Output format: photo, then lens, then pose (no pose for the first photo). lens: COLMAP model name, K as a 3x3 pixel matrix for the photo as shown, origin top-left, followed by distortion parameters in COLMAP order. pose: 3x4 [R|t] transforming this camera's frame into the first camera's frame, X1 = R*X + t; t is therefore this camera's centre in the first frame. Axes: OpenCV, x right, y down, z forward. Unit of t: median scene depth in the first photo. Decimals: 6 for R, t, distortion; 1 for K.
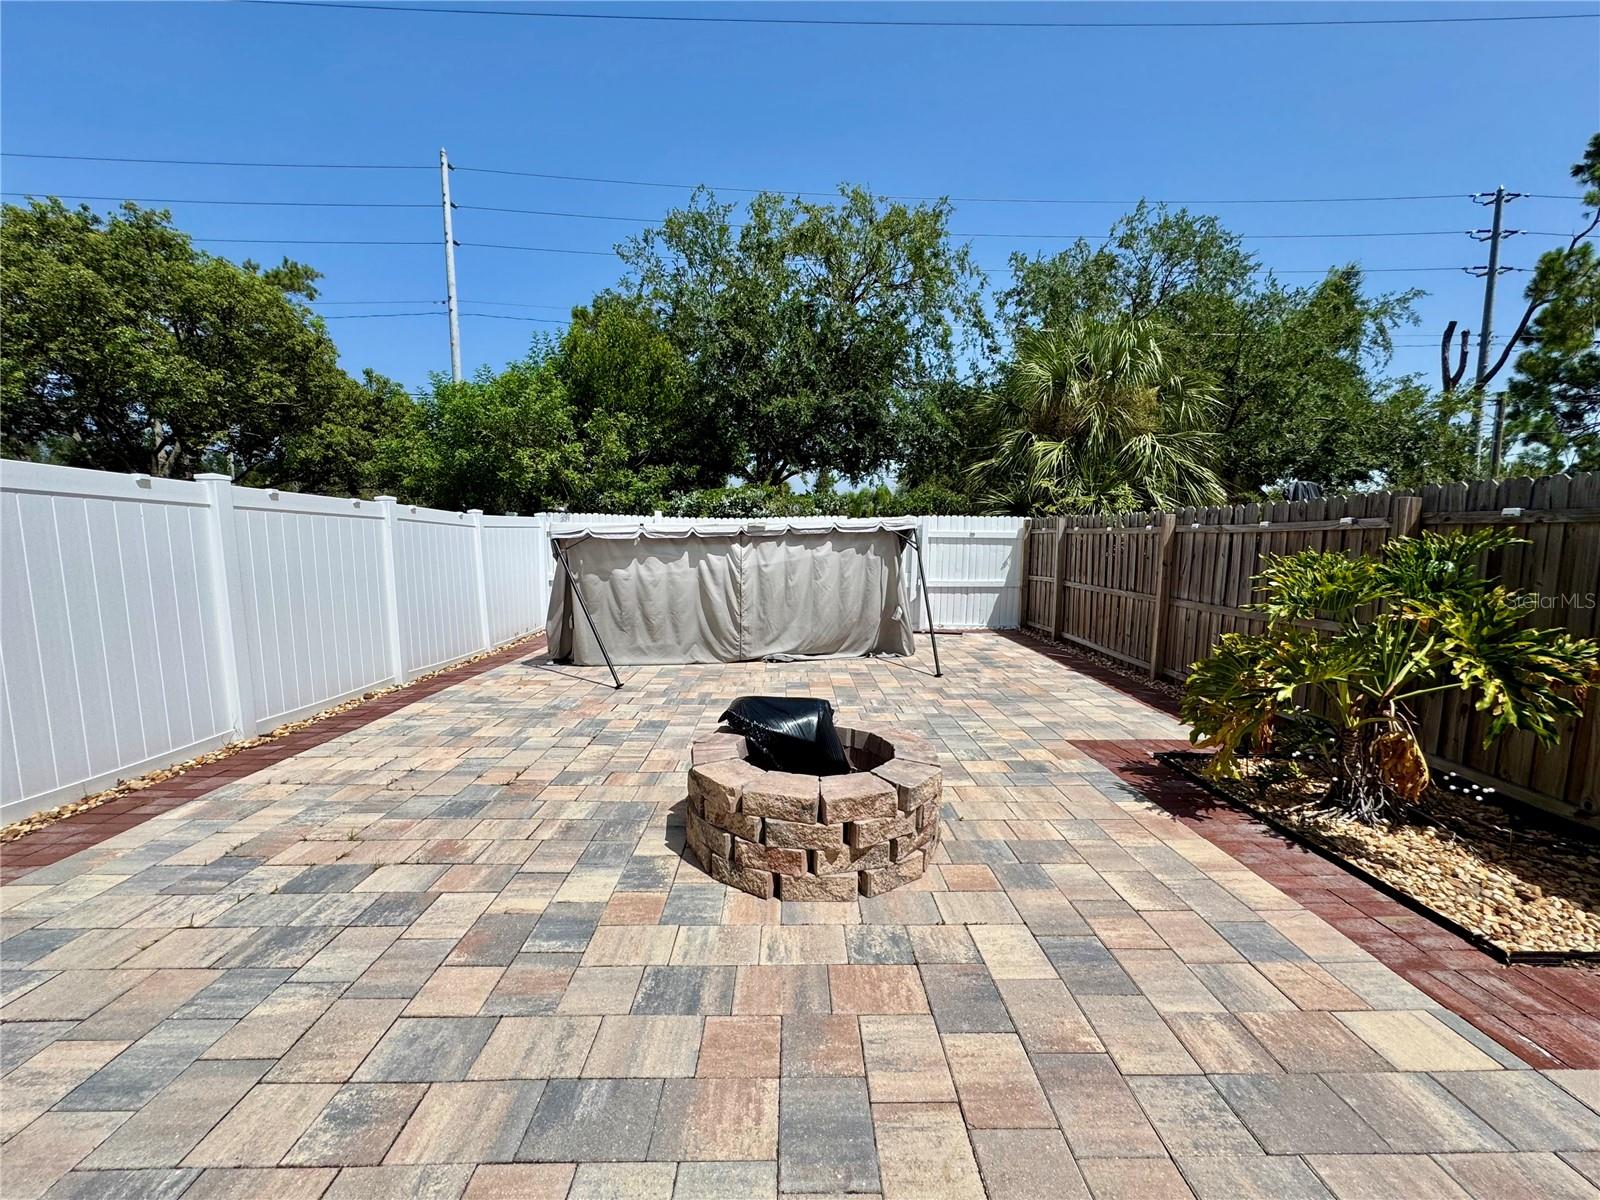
lens RADIAL K [[641.0, 0, 800.0], [0, 641.0, 600.0], [0, 0, 1]] dist [-0.002161, 0.000395]
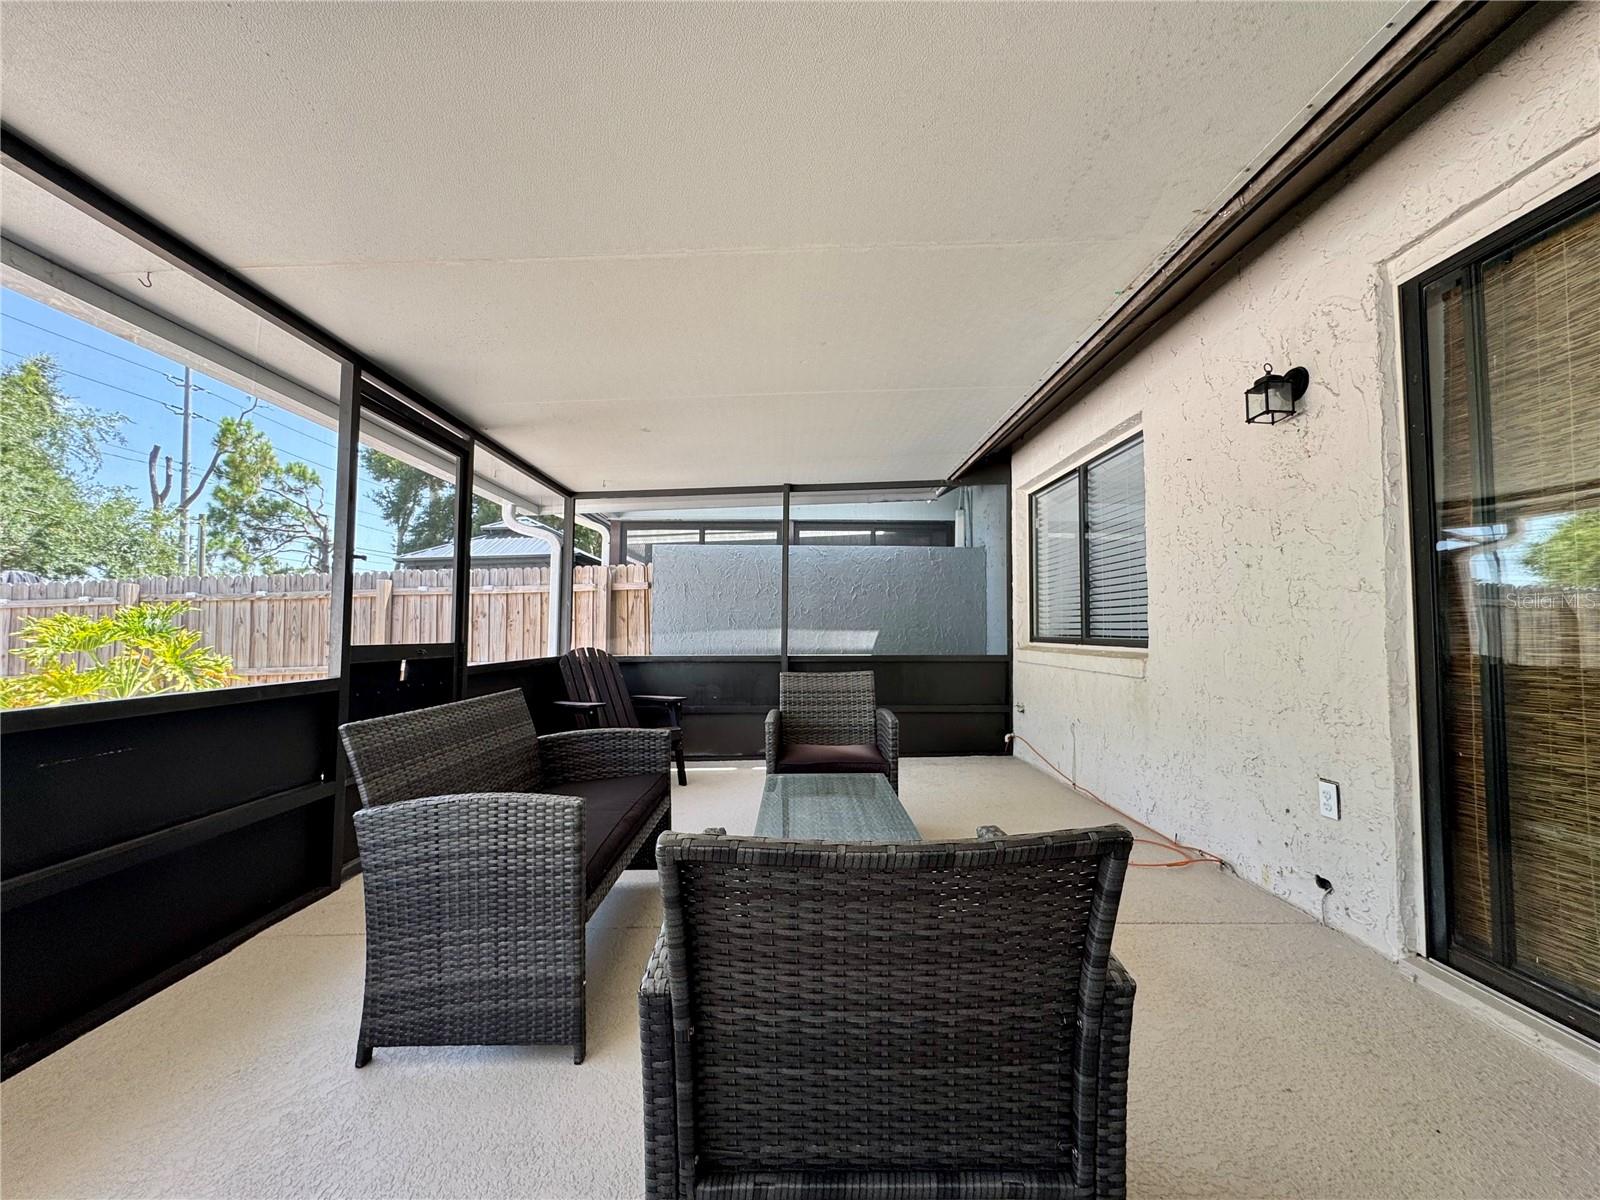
lens RADIAL K [[641.0, 0, 800.0], [0, 641.0, 600.0], [0, 0, 1]] dist [-0.002161, 0.000395]
pose [[0.003982, 0.043946, 0.999026, -0.191522], [0.118214, 0.992008, -0.044109, 0.044916], [-0.992980, 0.118275, -0.001245, -0.196683]]
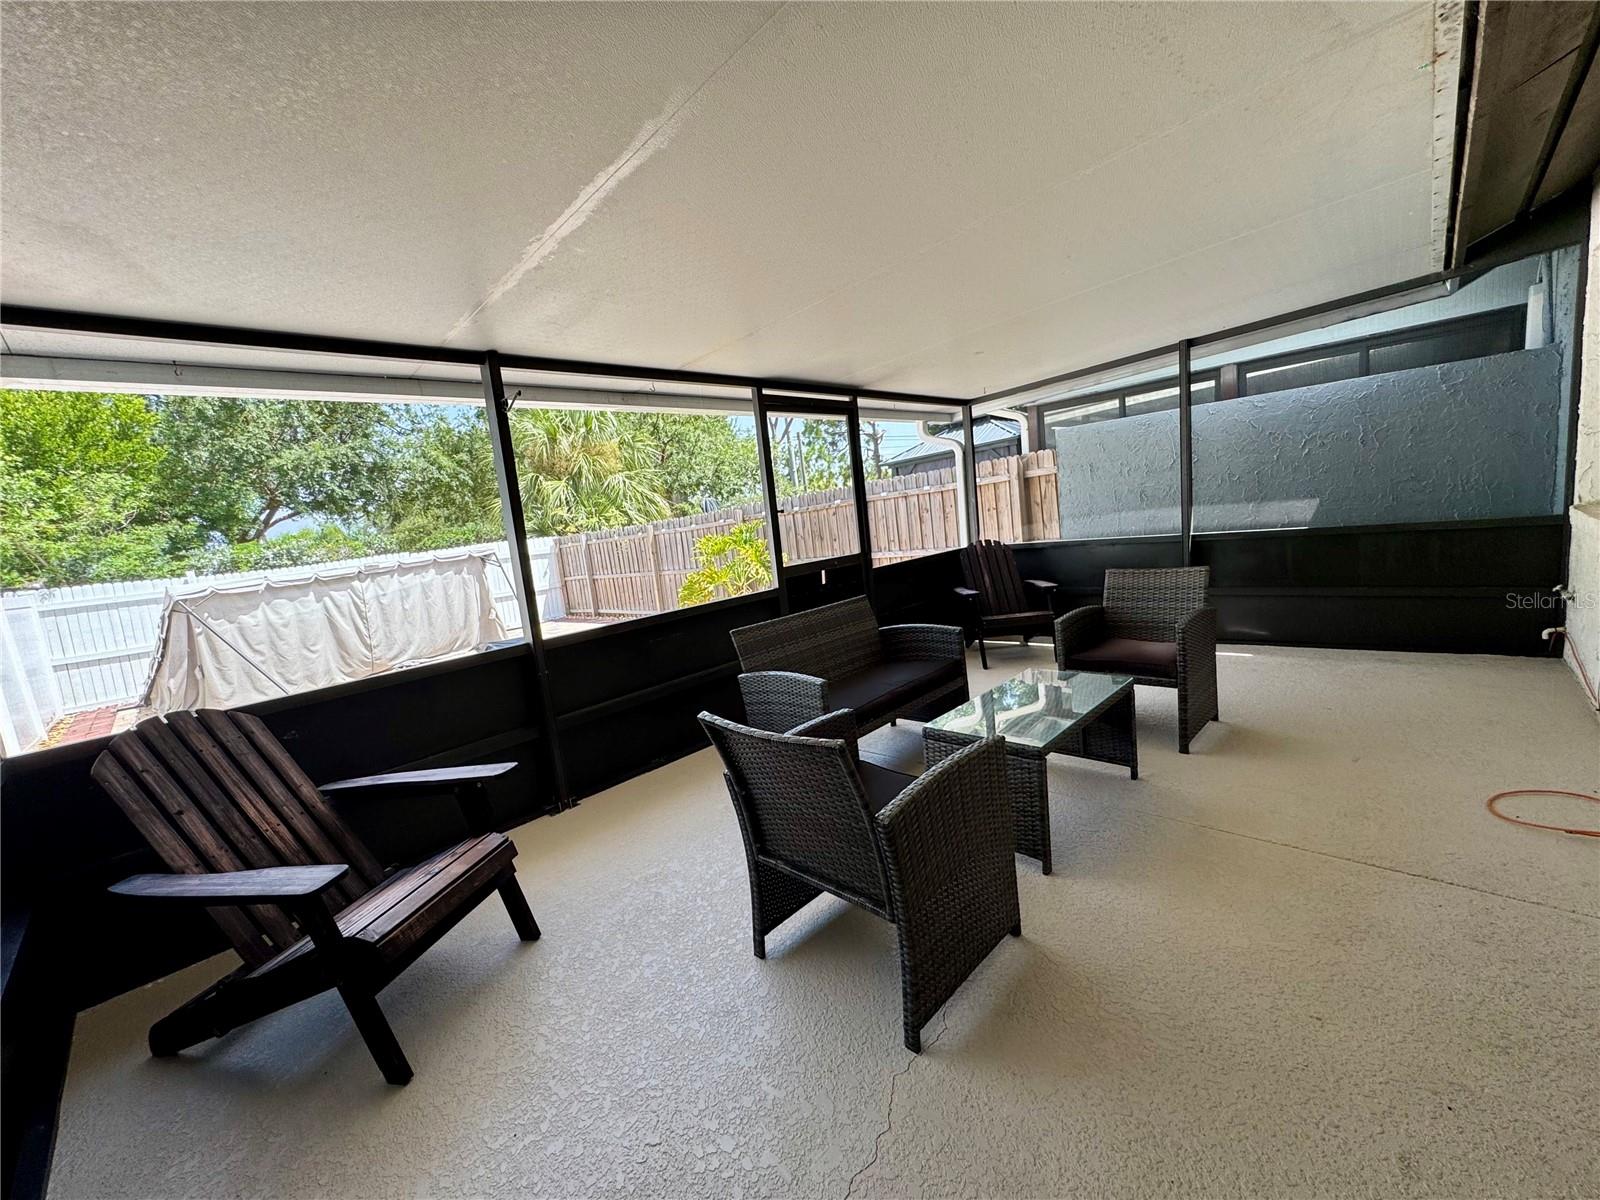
lens RADIAL K [[642.7, 0, 800.0], [0, 642.7, 600.0], [0, 0, 1]] dist [0.000492, 0.000136]
pose [[0.704847, -0.175381, 0.687337, -0.211714], [0.196094, 0.979370, 0.048807, 0.034709], [-0.681716, 0.100381, 0.724697, -0.303142]]
